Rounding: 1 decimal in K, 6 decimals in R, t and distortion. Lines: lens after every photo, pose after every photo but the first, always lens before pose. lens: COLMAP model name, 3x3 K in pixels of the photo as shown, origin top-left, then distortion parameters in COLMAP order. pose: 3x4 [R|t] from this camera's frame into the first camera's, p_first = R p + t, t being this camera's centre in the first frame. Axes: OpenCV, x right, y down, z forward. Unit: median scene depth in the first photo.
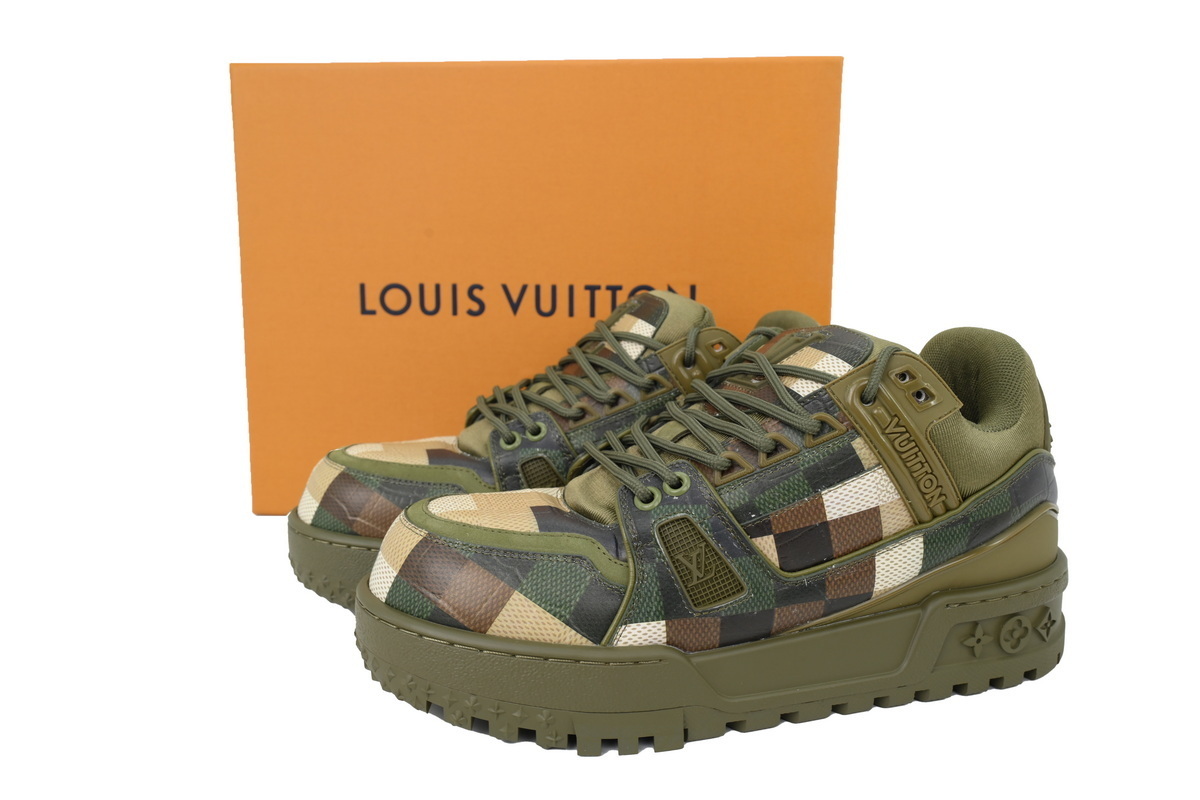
lens RADIAL K [[1078.3, 0, 605.1], [0, 1078.3, 403.2], [0, 0, 1]] dist [-0.001309, -0.004051]
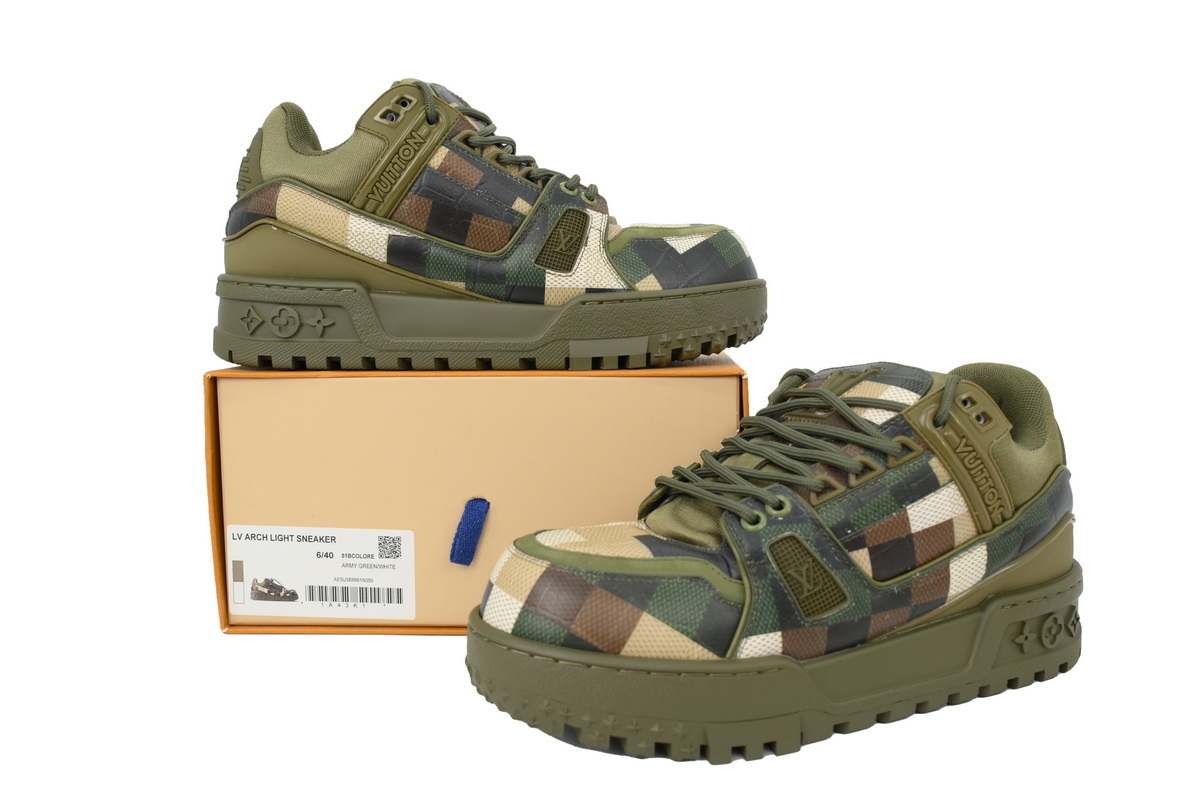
lens RADIAL K [[1078.3, 0, 599.0], [0, 1078.3, 396.5], [0, 0, 1]] dist [-0.001309, -0.004051]
pose [[0.986628, -0.026179, 0.160870, -0.286663], [0.037645, 0.996931, -0.068645, 0.032430], [-0.158579, 0.073783, 0.984586, -0.055683]]
